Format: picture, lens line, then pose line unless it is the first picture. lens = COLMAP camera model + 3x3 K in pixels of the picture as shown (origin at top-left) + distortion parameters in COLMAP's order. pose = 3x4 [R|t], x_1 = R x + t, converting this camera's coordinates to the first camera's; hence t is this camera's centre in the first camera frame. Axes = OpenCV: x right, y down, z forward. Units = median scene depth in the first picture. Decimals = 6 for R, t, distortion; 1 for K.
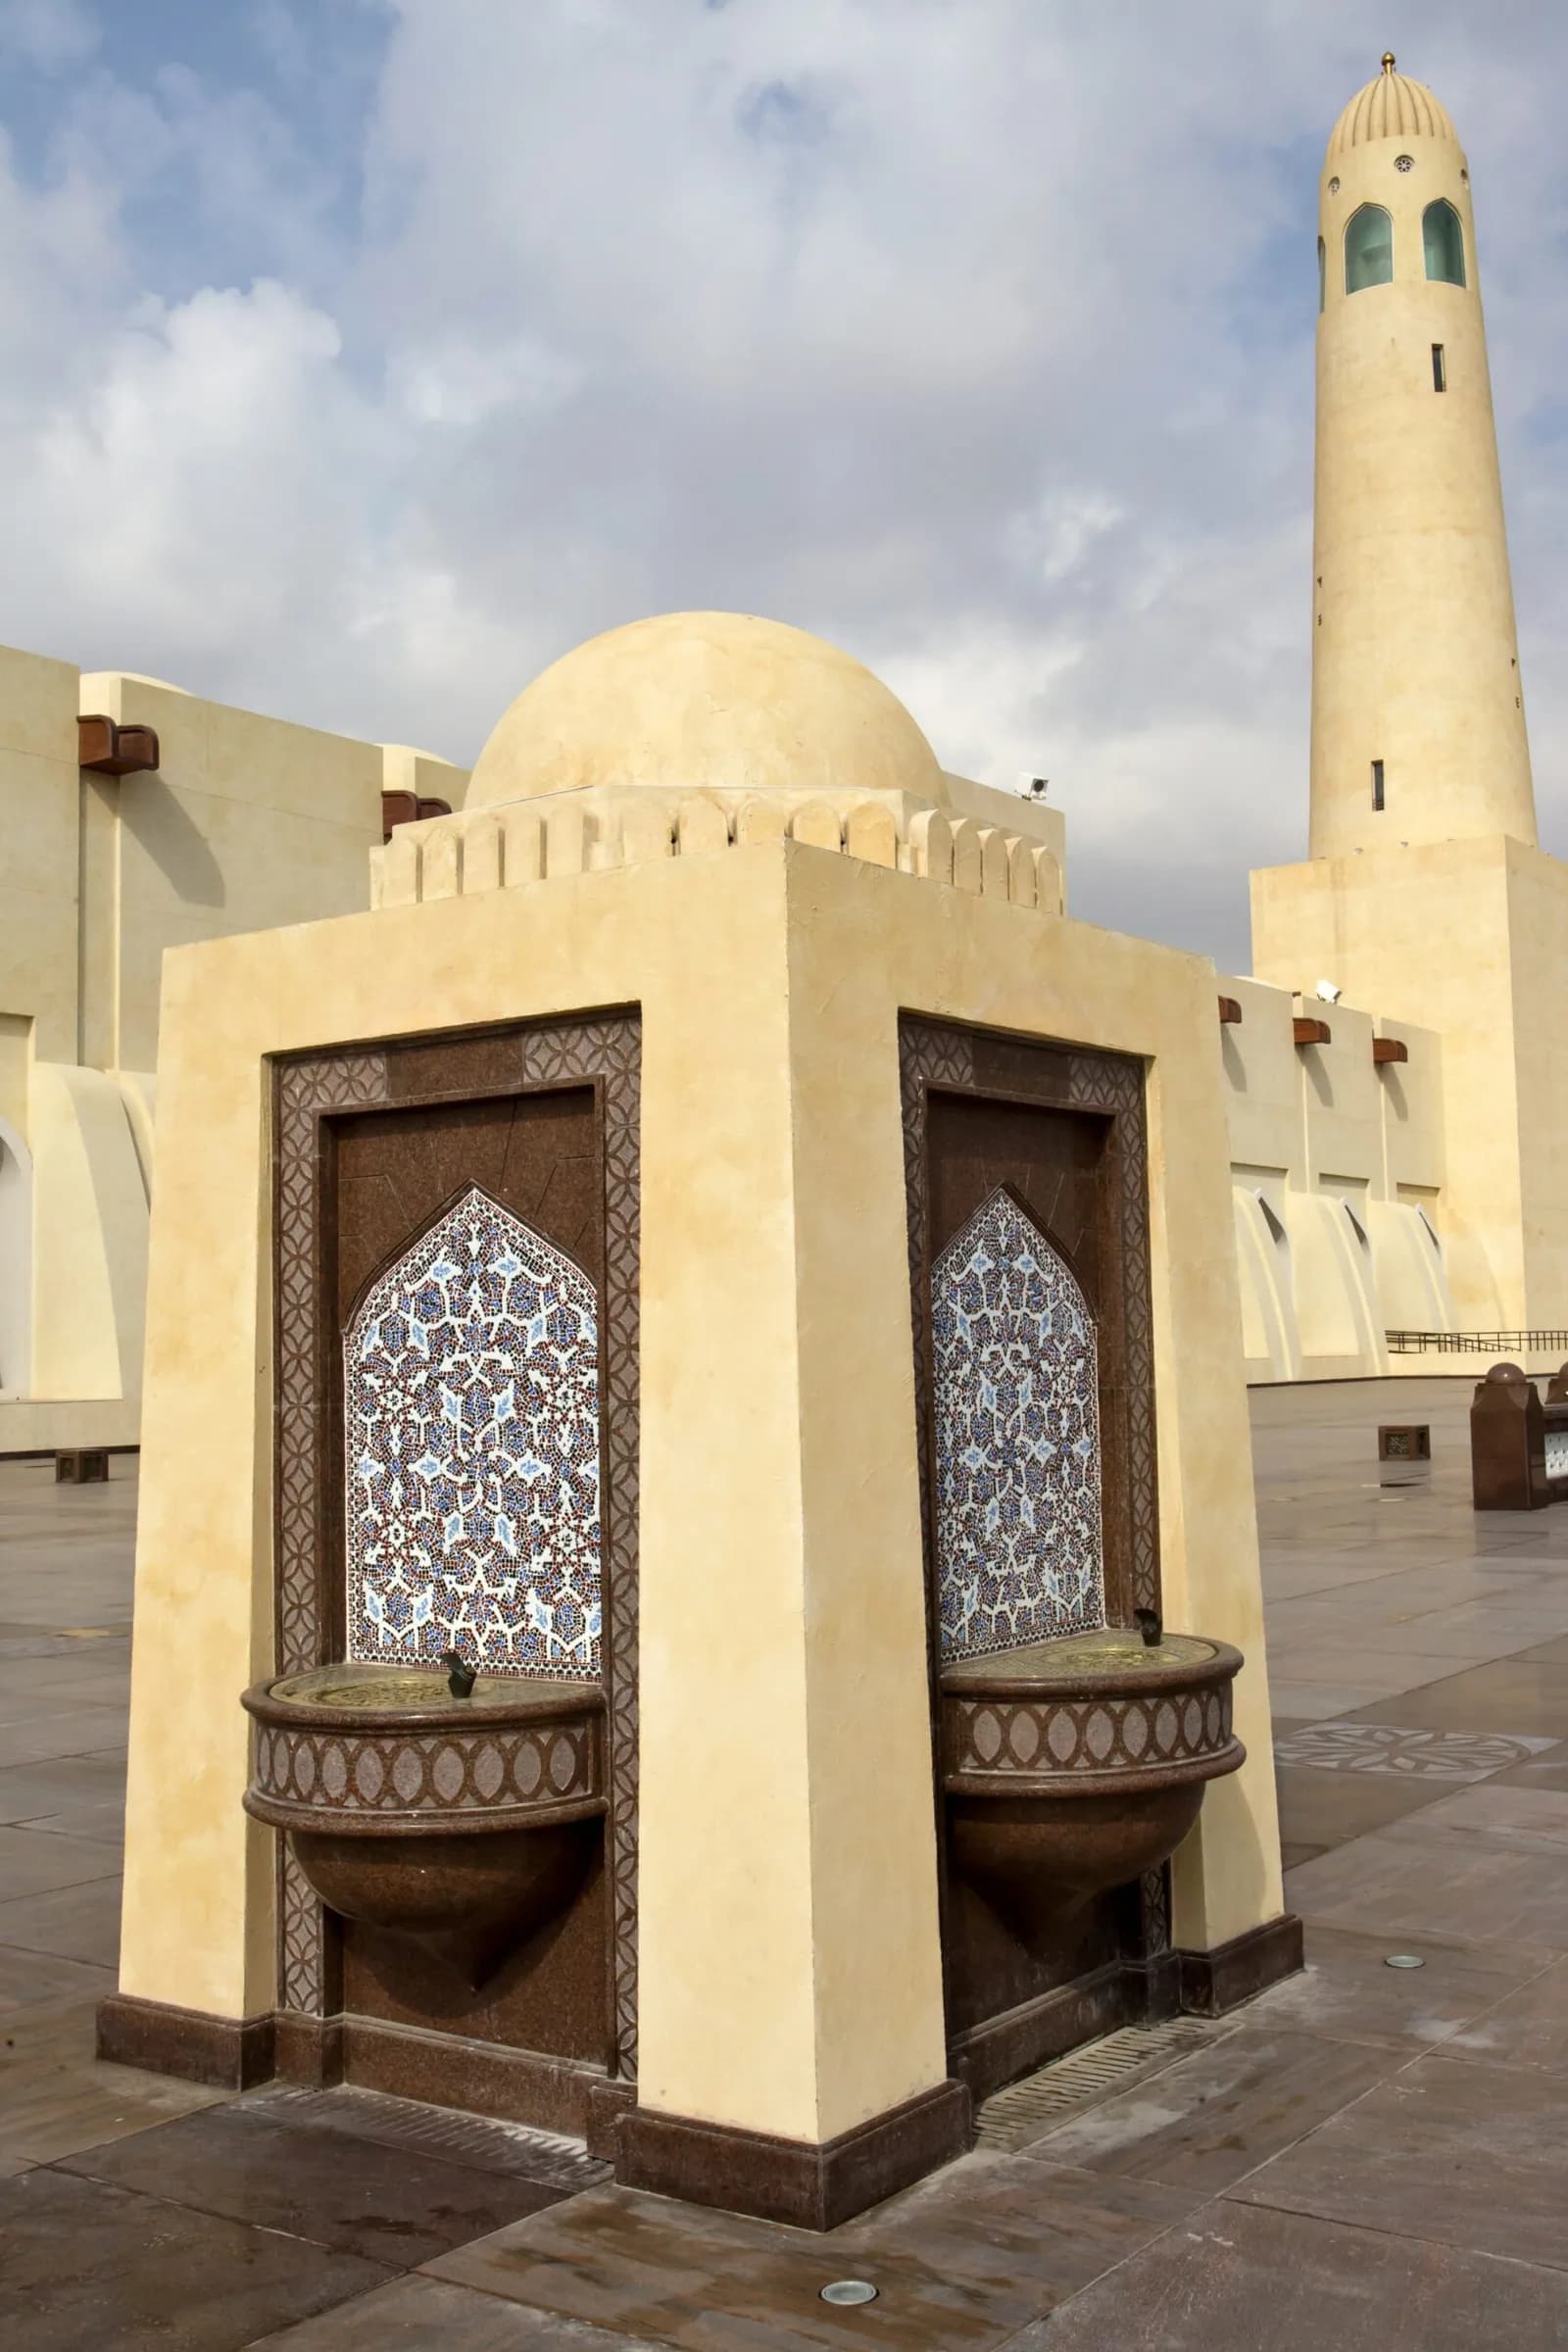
lens RADIAL K [[2362.9, 0, 784.0], [0, 2362.9, 1176.0], [0, 0, 1]] dist [0.002427, 0.002387]
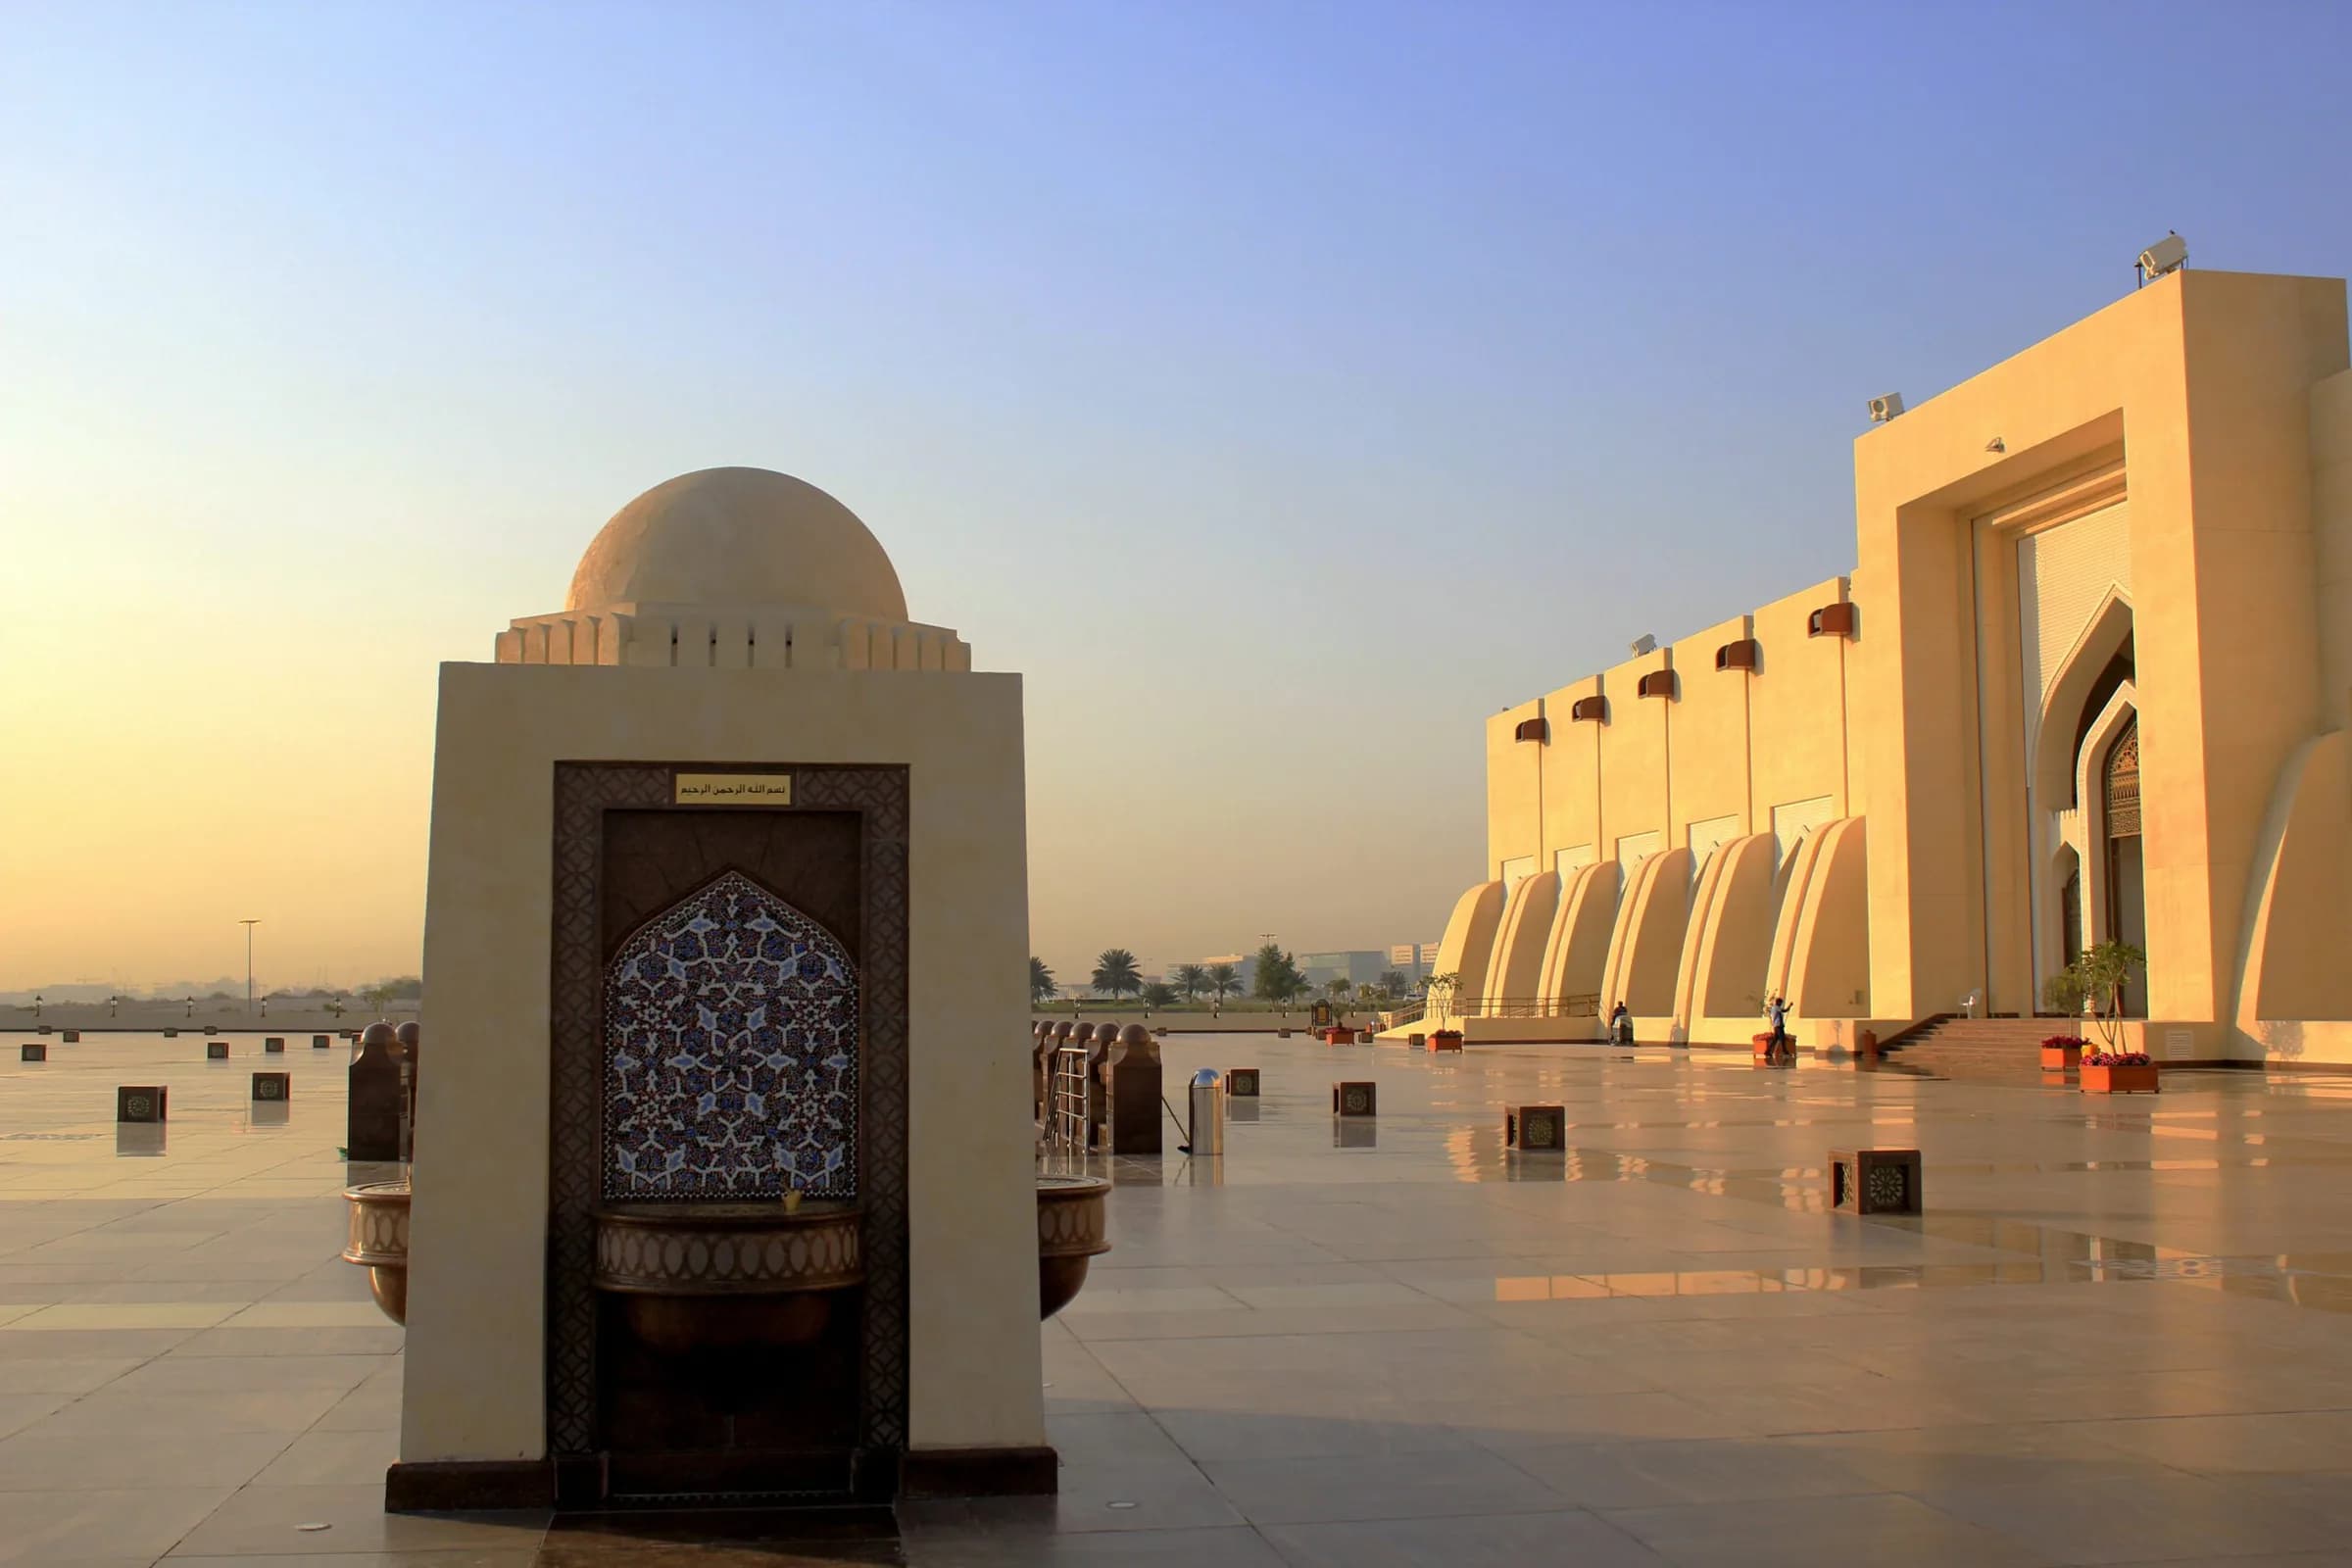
lens RADIAL K [[2362.9, 0, 1176.0], [0, 2362.9, 784.0], [0, 0, 1]] dist [0.002427, 0.002387]
pose [[0.717744, 0.080374, 0.691653, -0.951506], [-0.068131, 0.996656, -0.045117, -0.000567], [-0.692966, -0.014741, 0.720819, -0.241734]]
